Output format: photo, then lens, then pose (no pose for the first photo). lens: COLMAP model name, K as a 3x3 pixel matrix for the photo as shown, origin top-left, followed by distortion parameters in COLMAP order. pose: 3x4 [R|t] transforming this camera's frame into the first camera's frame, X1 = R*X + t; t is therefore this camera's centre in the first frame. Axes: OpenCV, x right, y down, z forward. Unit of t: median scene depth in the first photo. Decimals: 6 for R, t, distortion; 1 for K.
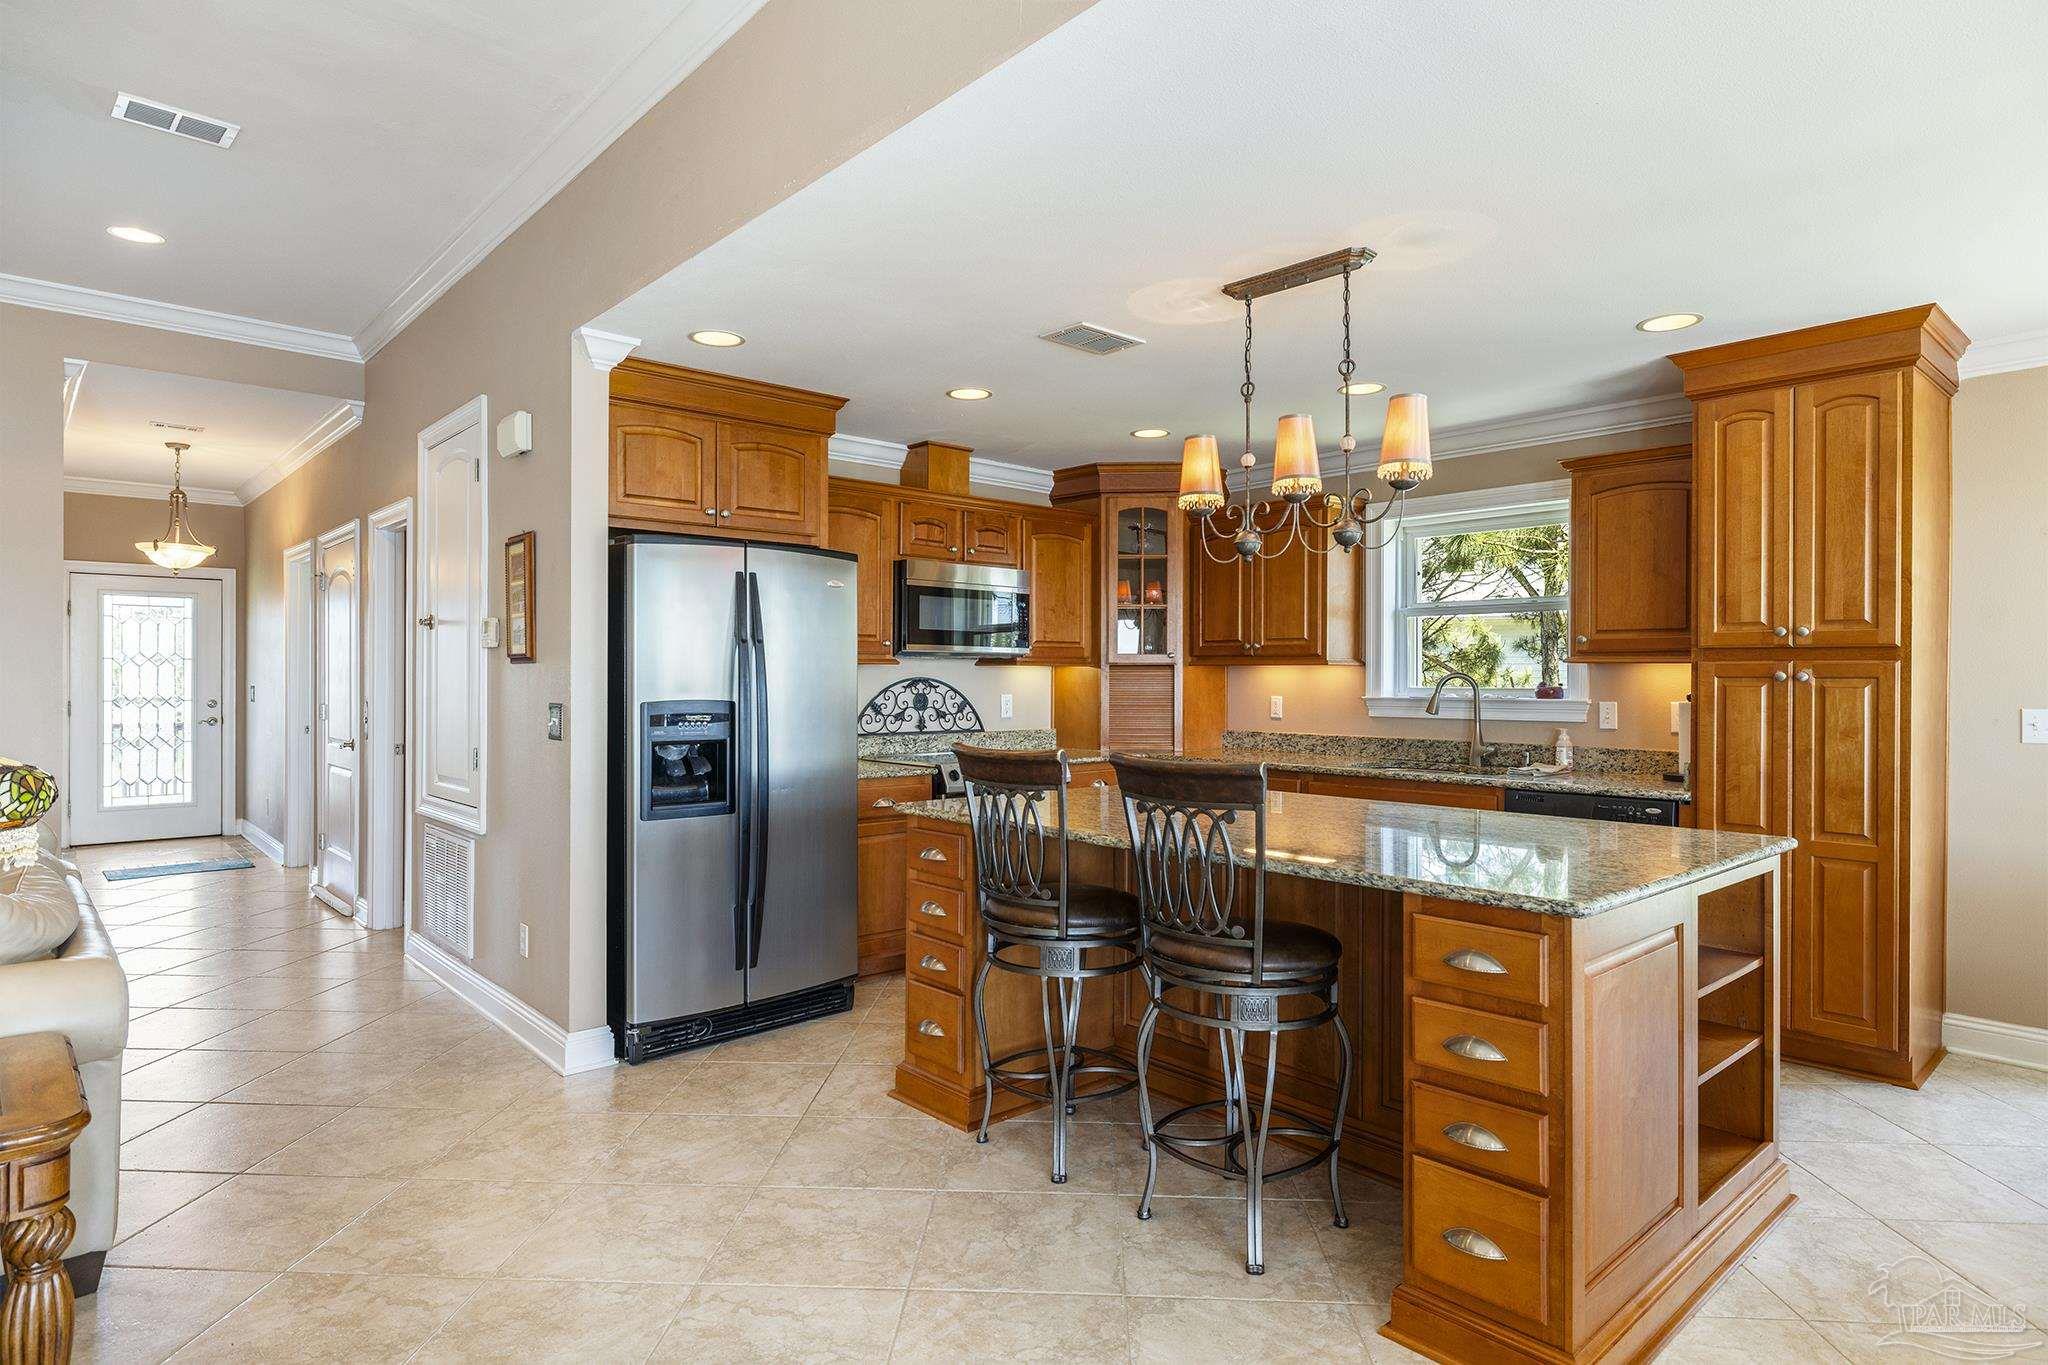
lens RADIAL K [[1118.6, 0, 1025.7], [0, 1118.6, 677.4], [0, 0, 1]] dist [0.006515, -0.001298]
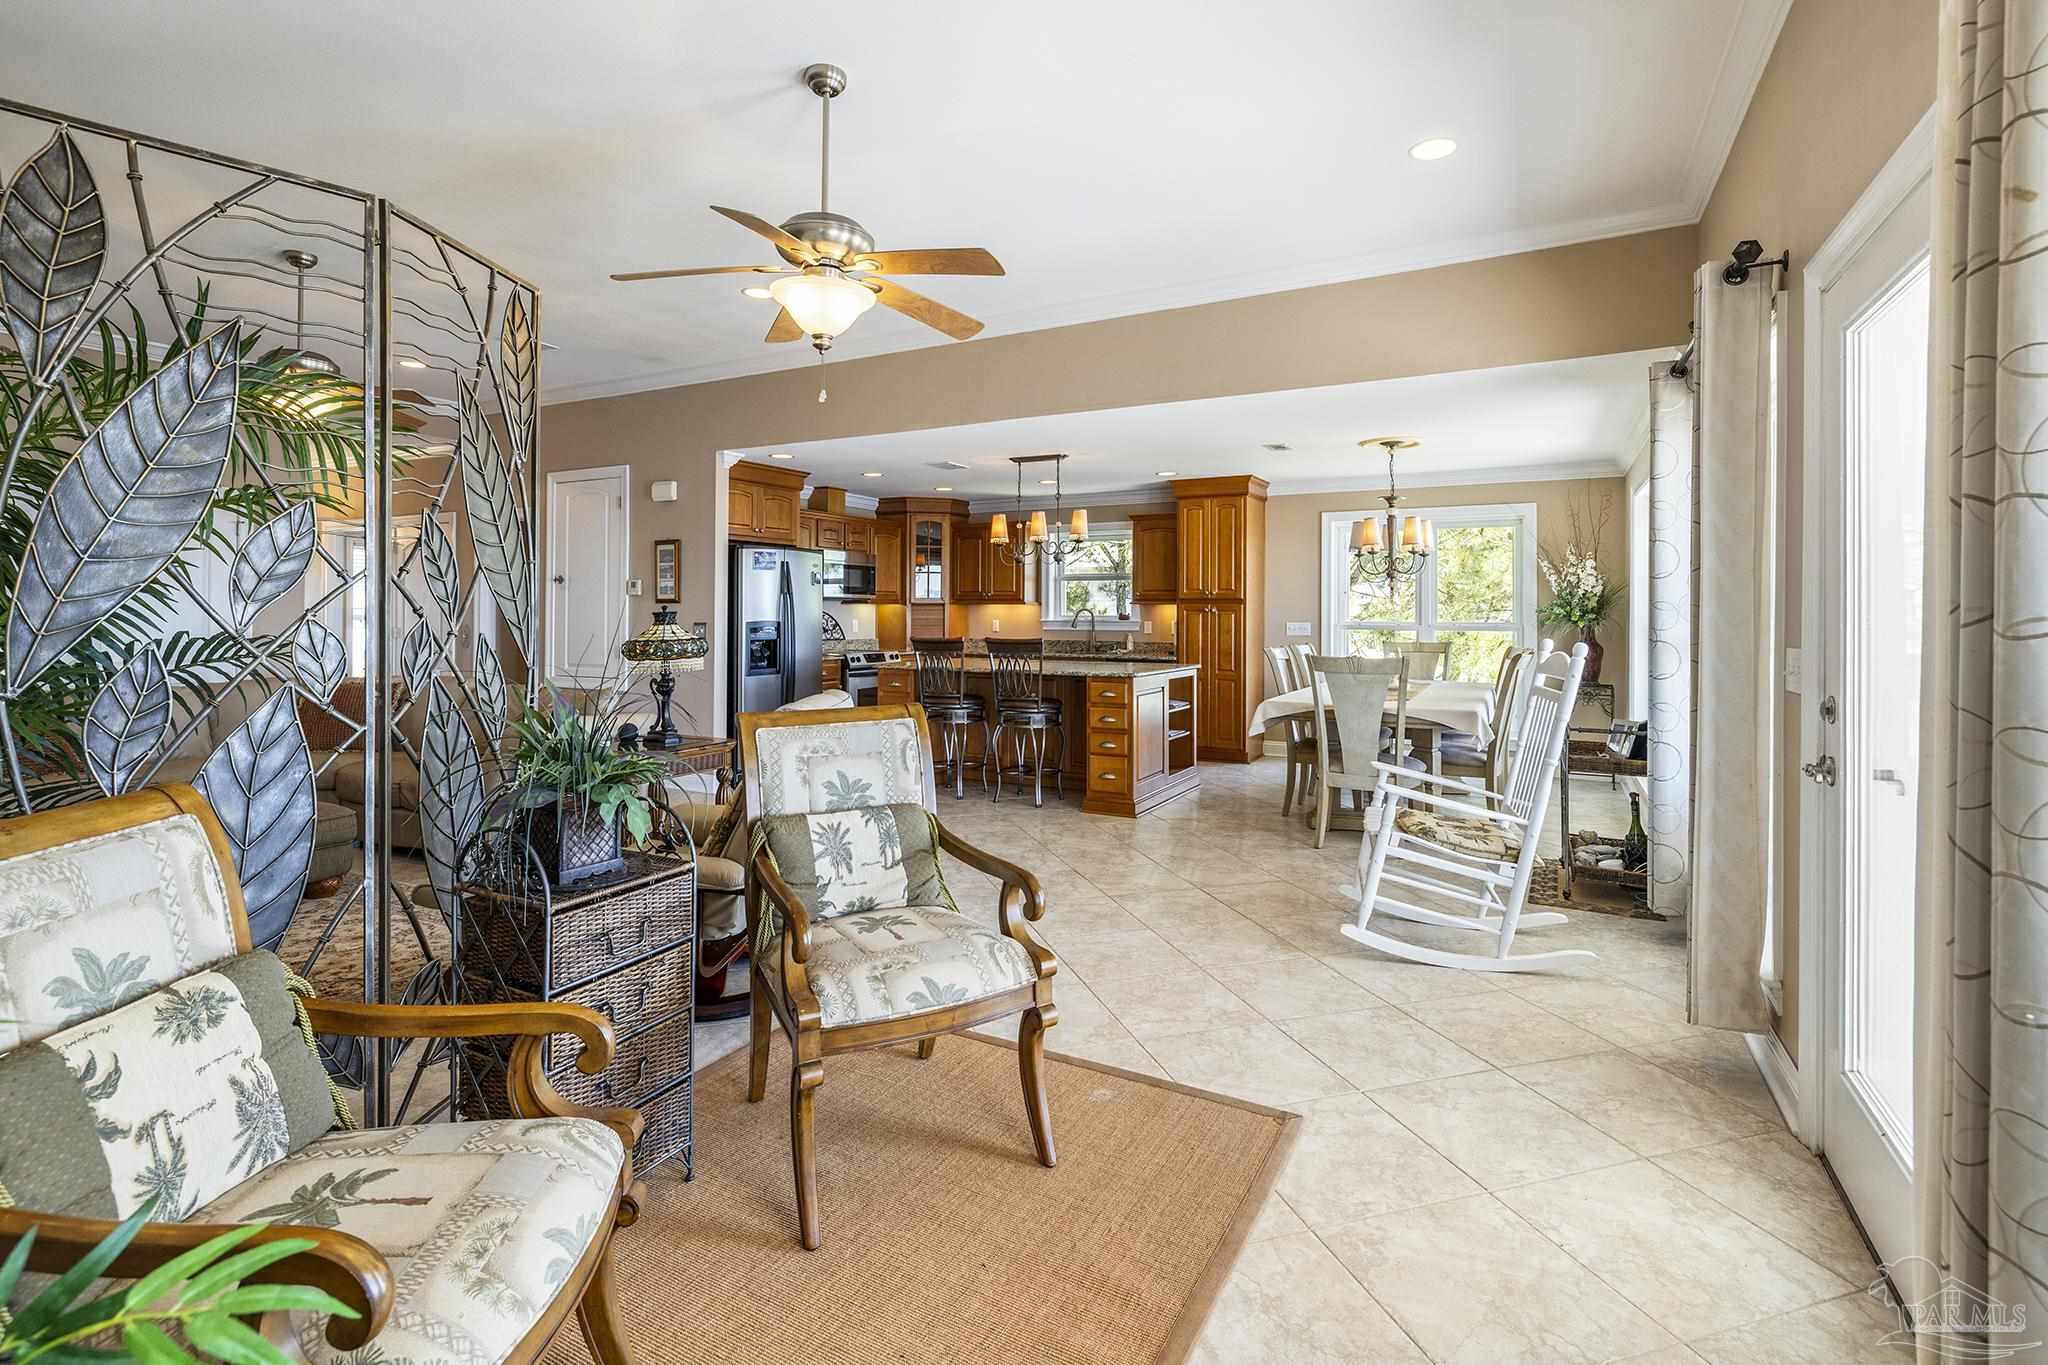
lens RADIAL K [[905.4, 0, 1035.5], [0, 905.4, 610.6], [0, 0, 1]] dist [-0.006637, -0.000910]
pose [[0.940501, 0.000561, 0.339790, -0.390385], [-0.000469, 1.000000, -0.000353, 0.000921], [-0.339790, 0.000173, 0.940501, -0.798924]]
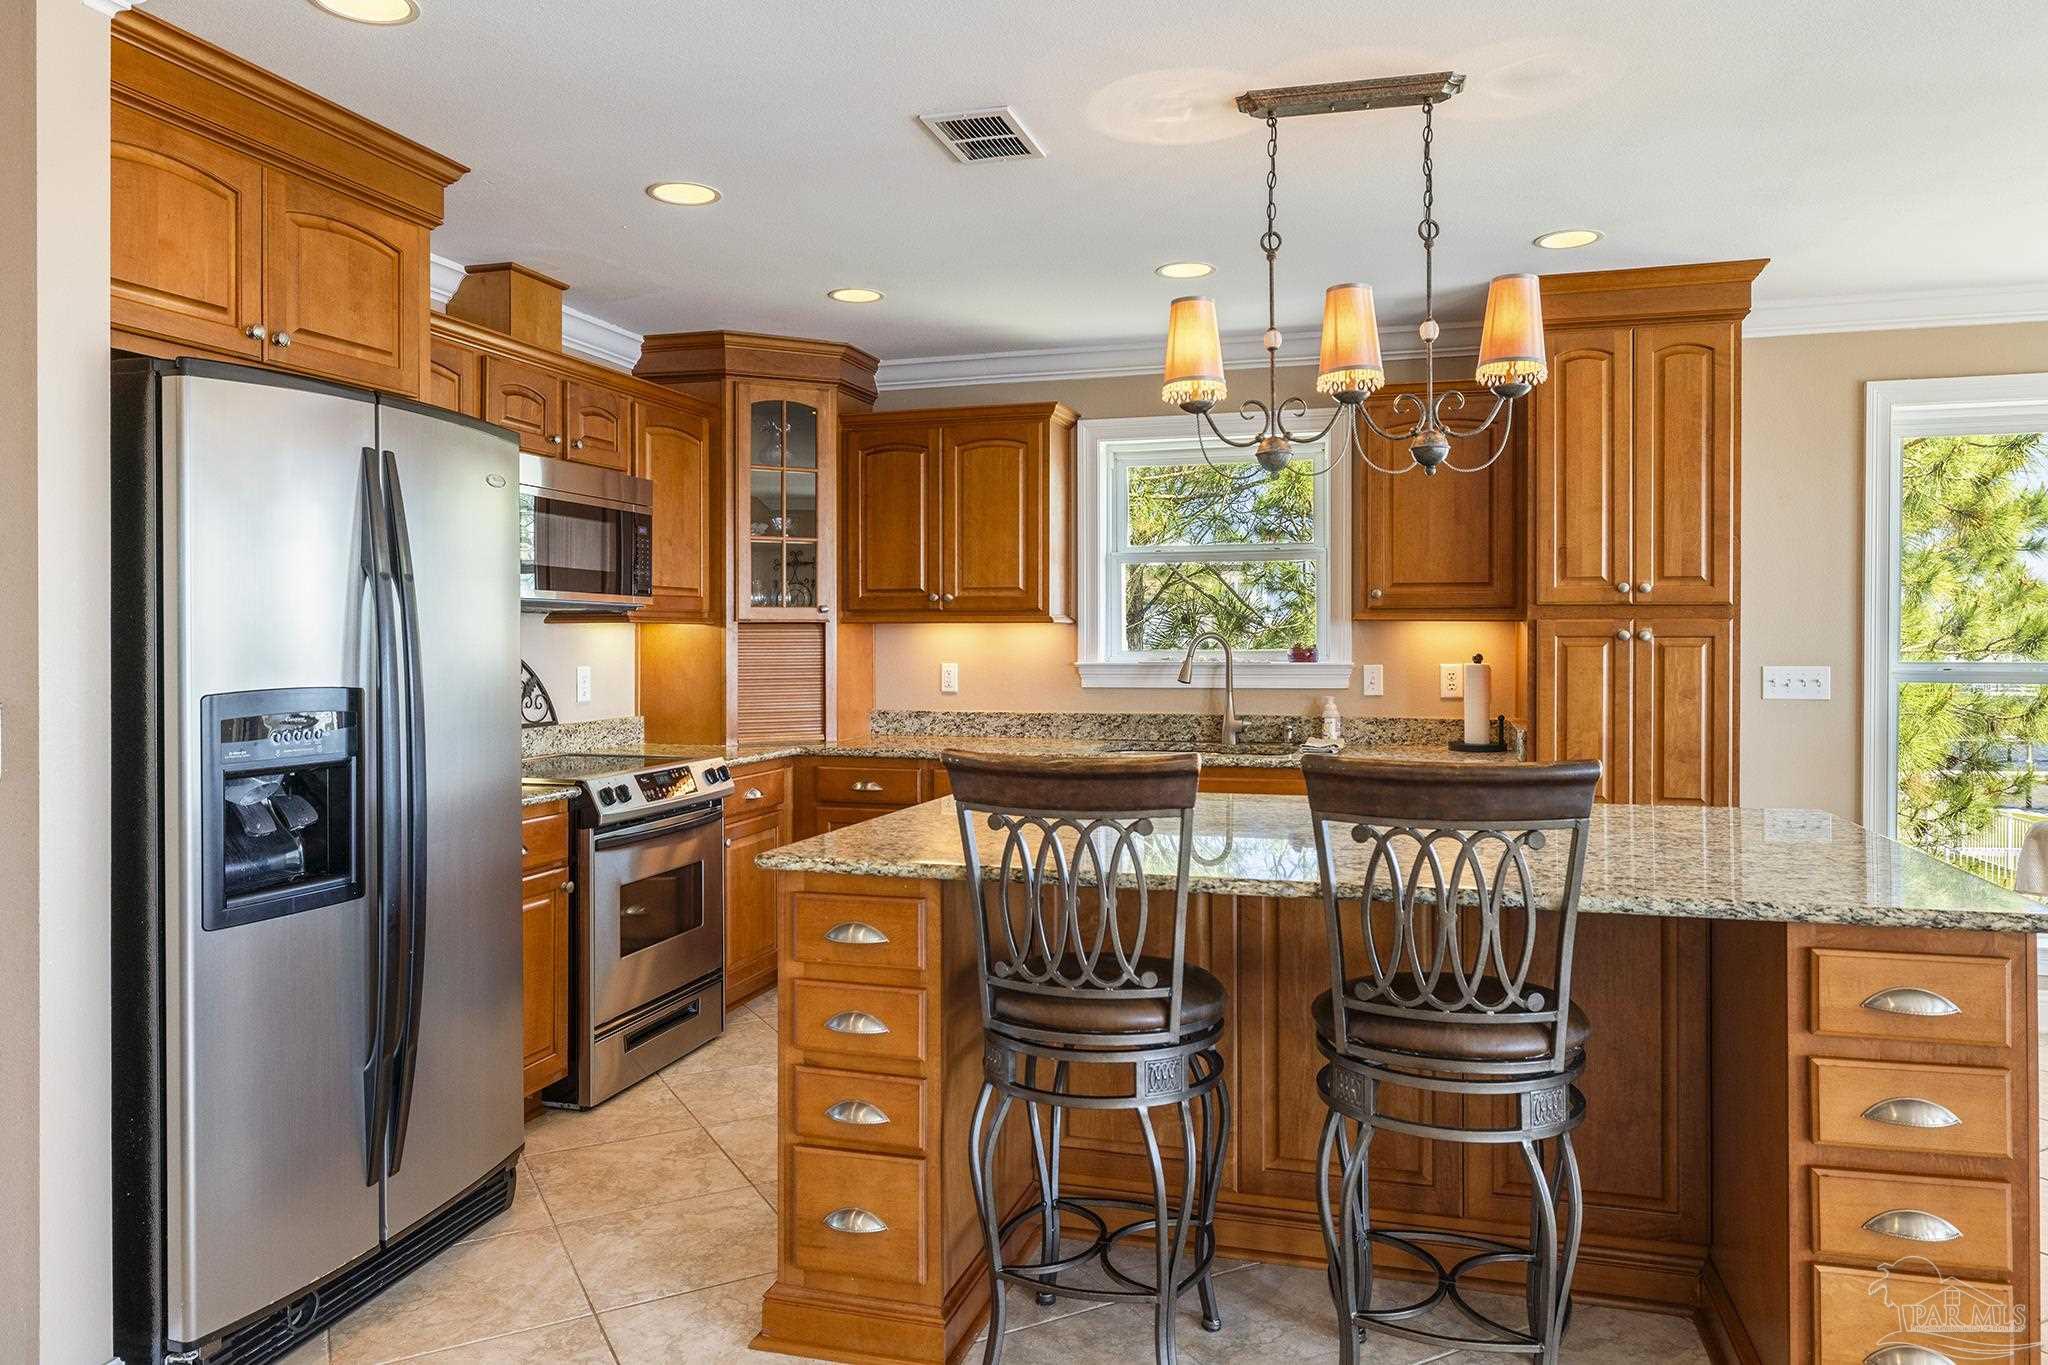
lens RADIAL K [[1367.6, 0, 1061.2], [0, 1367.6, 643.4], [0, 0, 1]] dist [0.006371, 0.001187]
pose [[0.851655, -0.006493, 0.524062, -0.319642], [0.004478, 0.999977, 0.005112, -0.002098], [-0.524084, -0.002007, 0.851665, 0.262564]]
